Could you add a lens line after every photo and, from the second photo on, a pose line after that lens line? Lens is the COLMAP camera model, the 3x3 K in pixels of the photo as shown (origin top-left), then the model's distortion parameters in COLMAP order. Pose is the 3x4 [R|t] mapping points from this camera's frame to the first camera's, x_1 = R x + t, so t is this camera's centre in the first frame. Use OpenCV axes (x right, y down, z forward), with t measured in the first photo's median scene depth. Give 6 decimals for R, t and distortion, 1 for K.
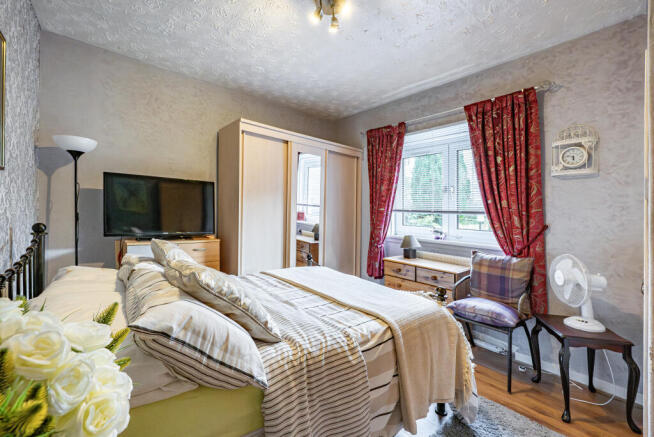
lens RADIAL K [[267.9, 0, 329.8], [0, 267.9, 208.1], [0, 0, 1]] dist [0.000371, 0.000235]
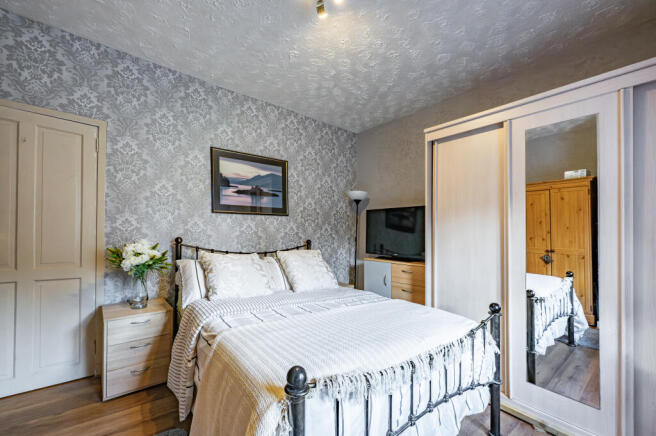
lens RADIAL K [[257.0, 0, 328.7], [0, 257.0, 236.3], [0, 0, 1]] dist [-0.000850, -0.000091]
pose [[-0.025903, -0.018745, -0.999489, 0.520517], [-0.003963, 0.999818, -0.018649, 0.036044], [0.999657, 0.003478, -0.025972, 0.701032]]
